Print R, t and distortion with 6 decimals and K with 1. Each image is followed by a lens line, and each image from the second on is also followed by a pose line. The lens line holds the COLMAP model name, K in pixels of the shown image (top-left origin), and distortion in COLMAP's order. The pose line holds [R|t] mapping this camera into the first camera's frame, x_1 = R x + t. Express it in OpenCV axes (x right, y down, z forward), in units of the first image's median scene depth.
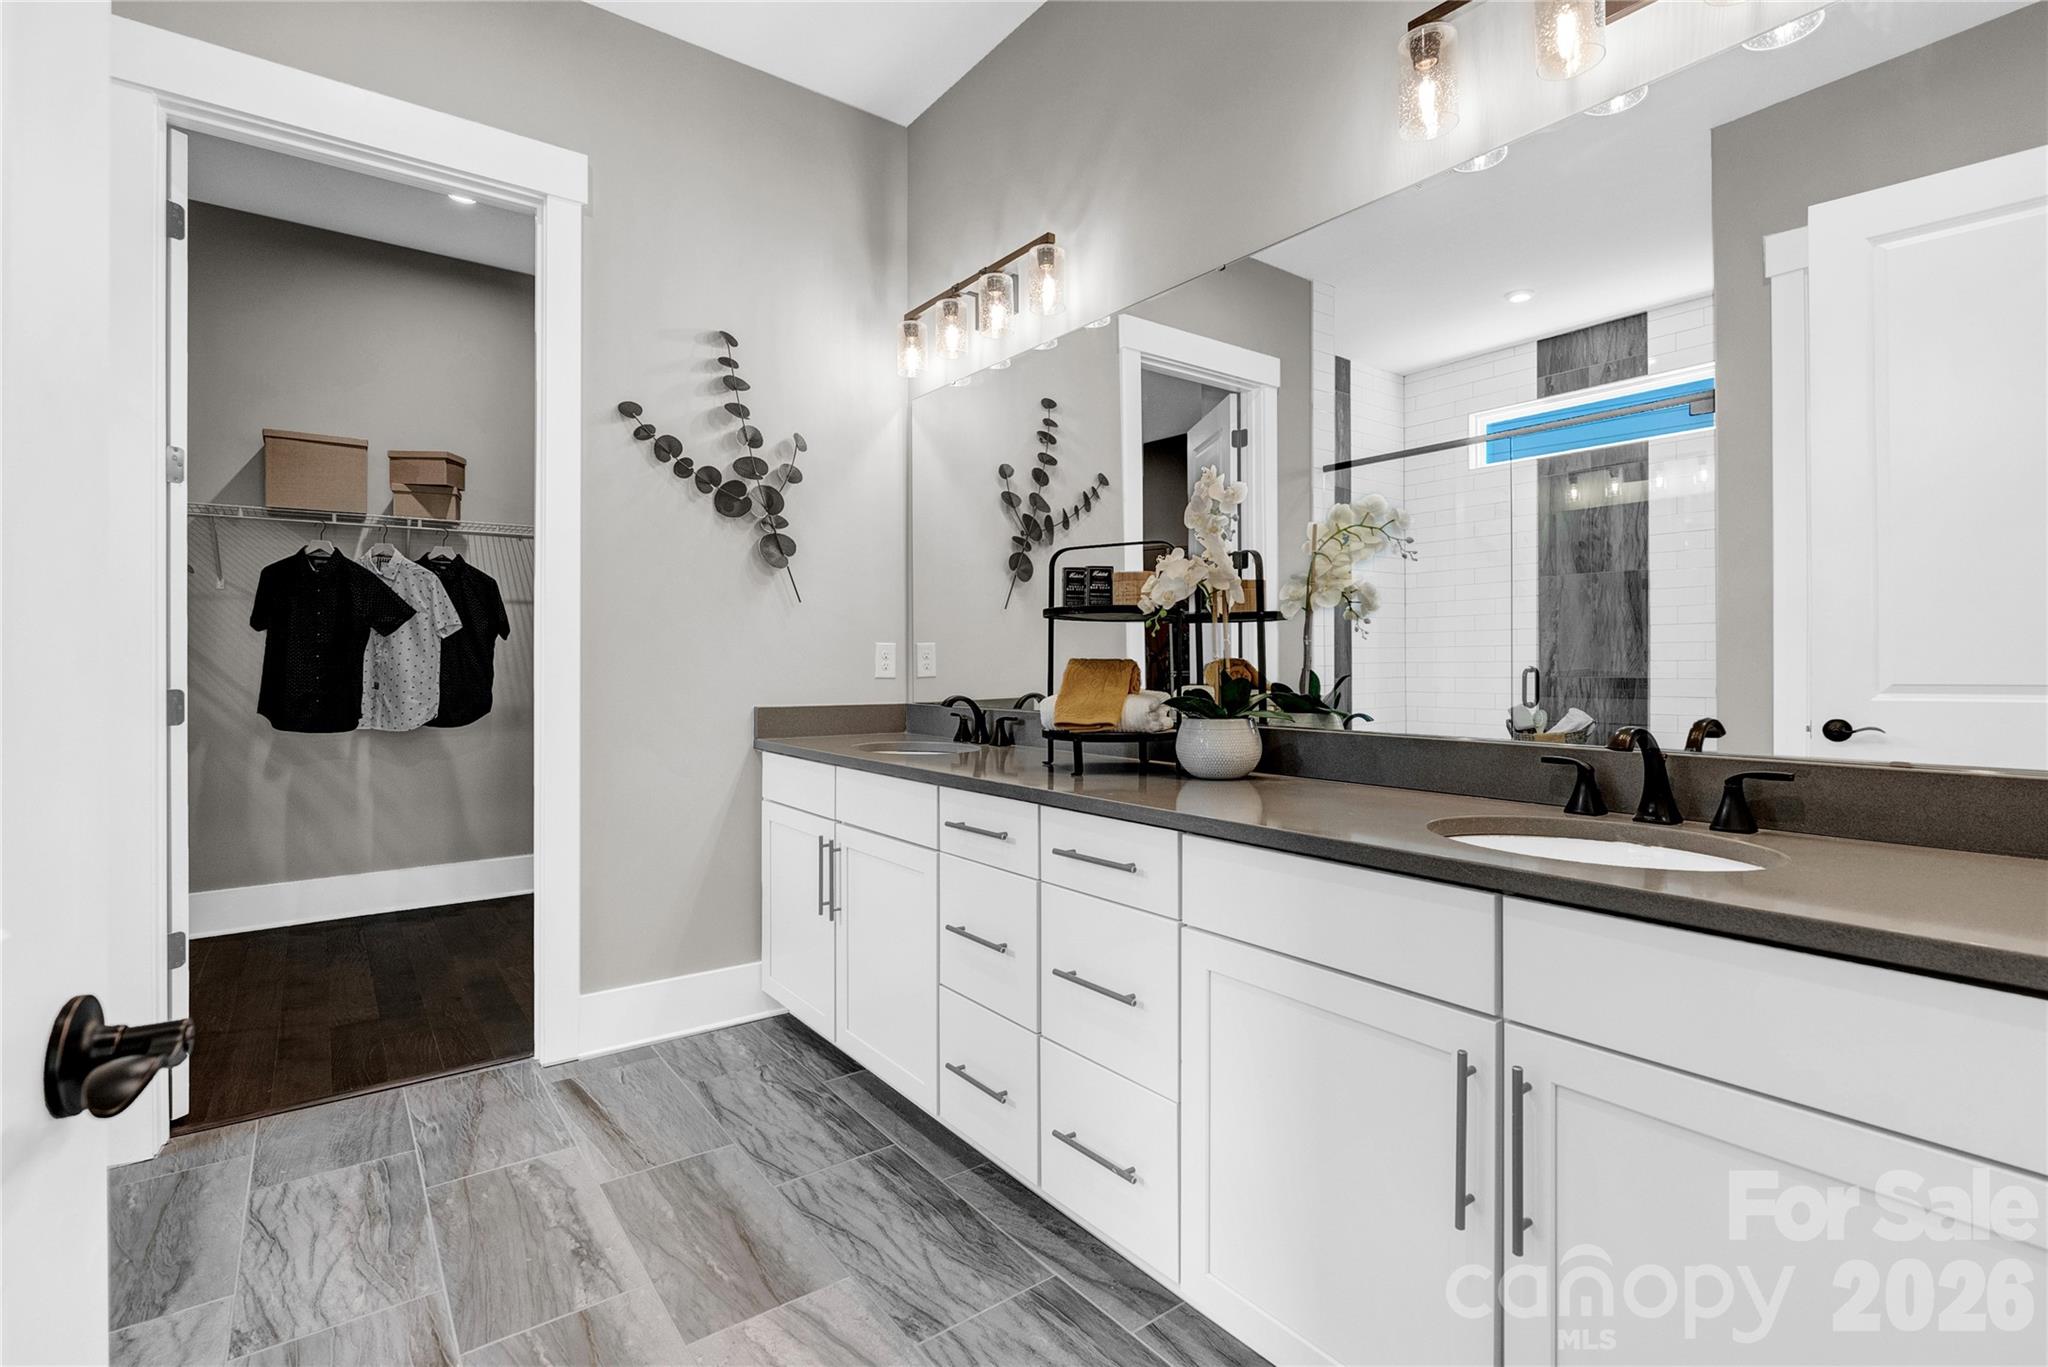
lens RADIAL K [[959.1, 0, 1028.3], [0, 959.1, 671.0], [0, 0, 1]] dist [-0.010677, 0.003066]
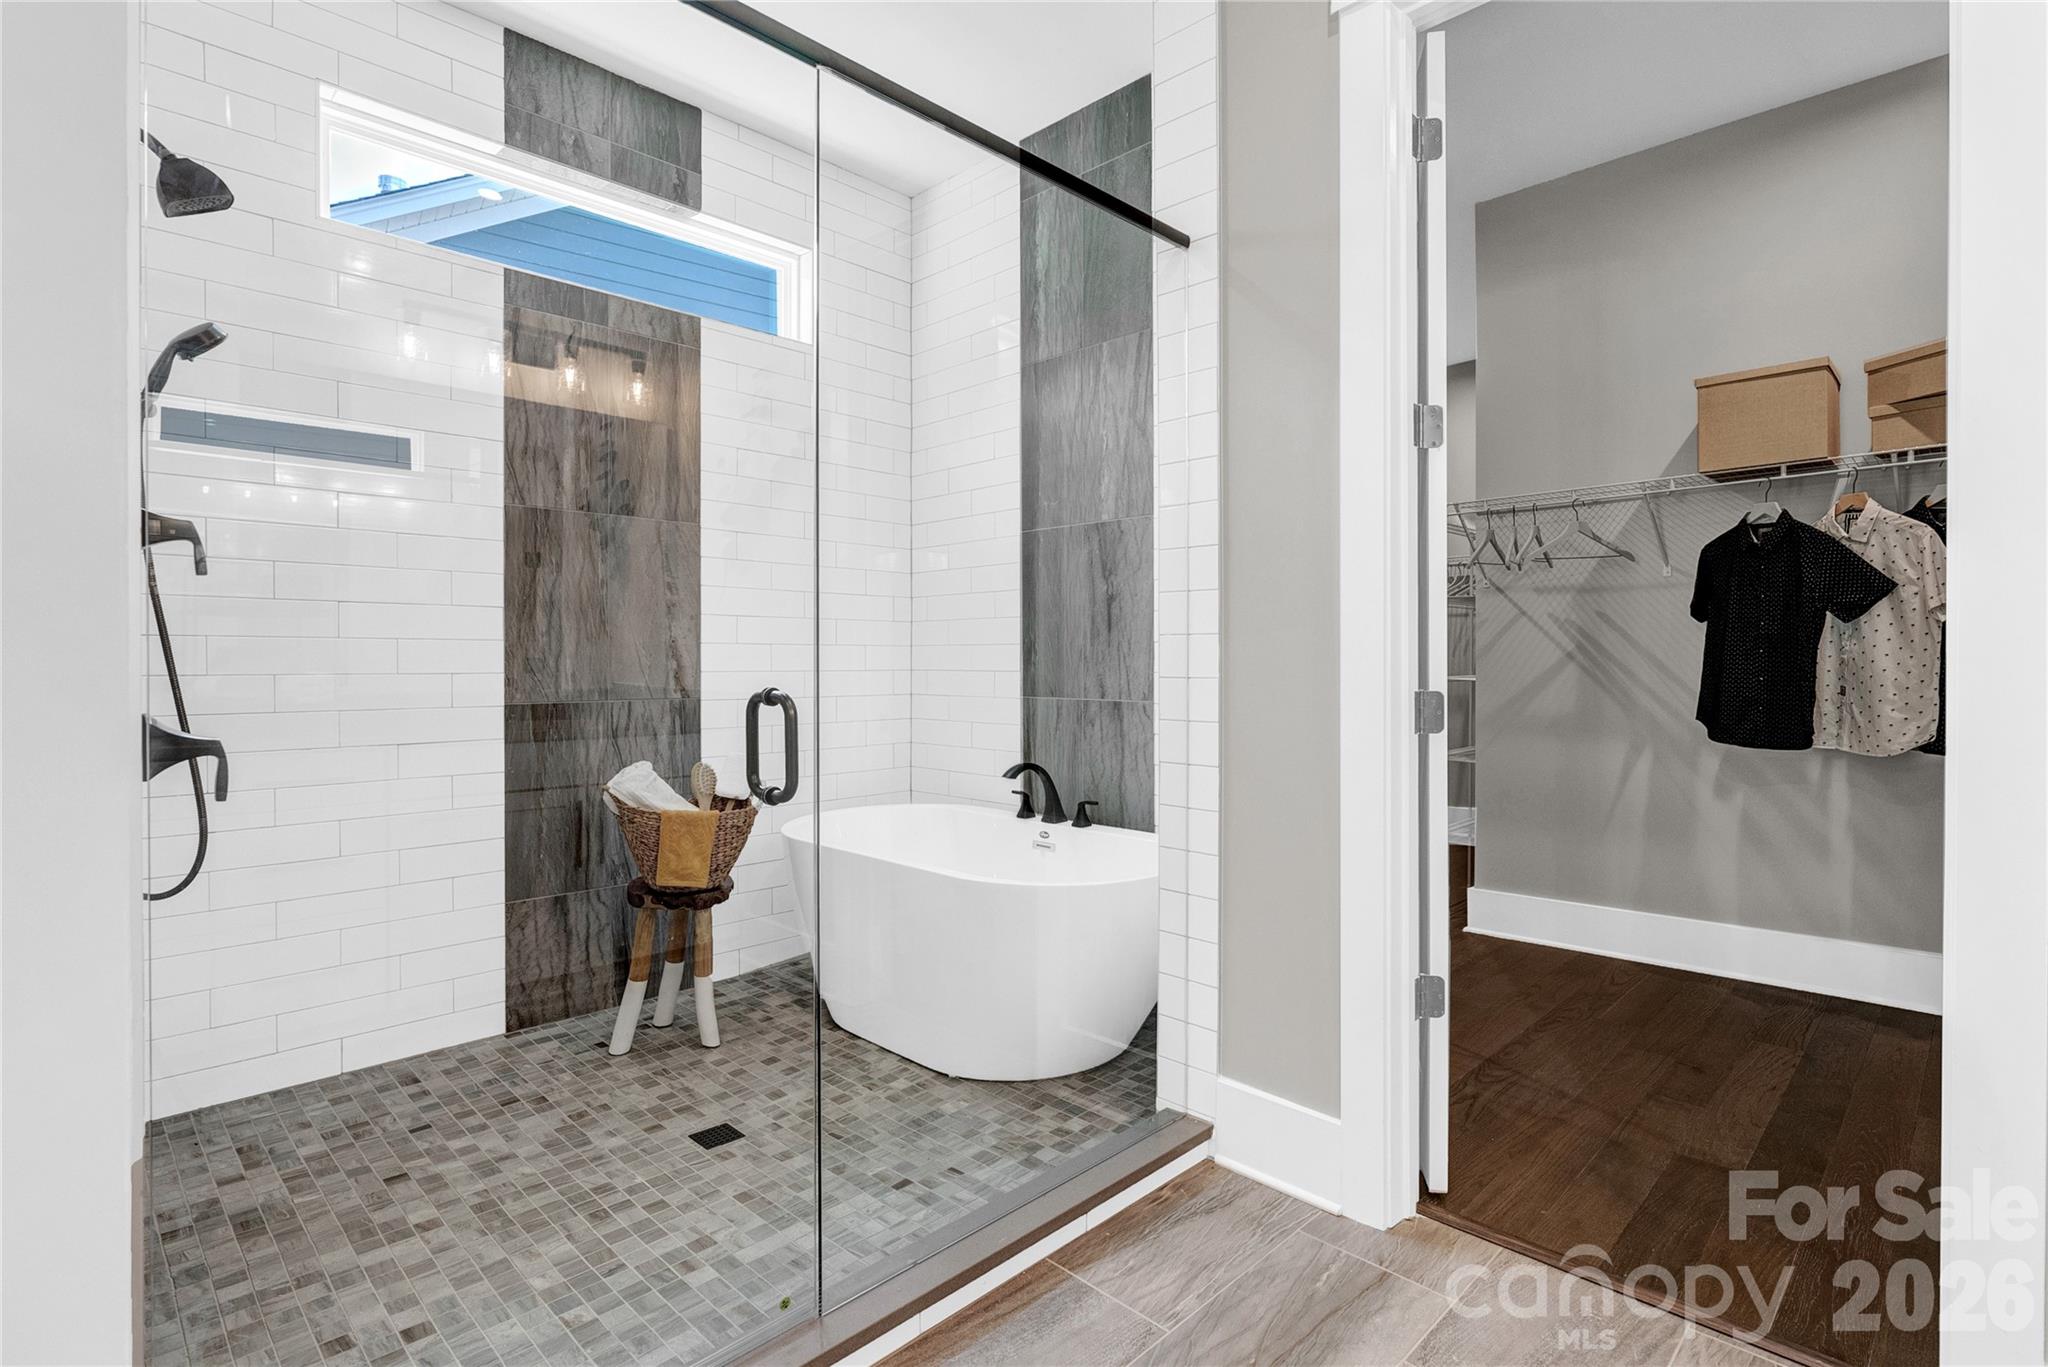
lens RADIAL K [[959.1, 0, 1030.5], [0, 959.1, 669.3], [0, 0, 1]] dist [-0.010677, 0.003066]
pose [[0.145620, 0.007376, -0.989313, -0.054280], [-0.005194, 0.999964, 0.006691, -0.002566], [0.989327, 0.004164, 0.145653, 0.283267]]
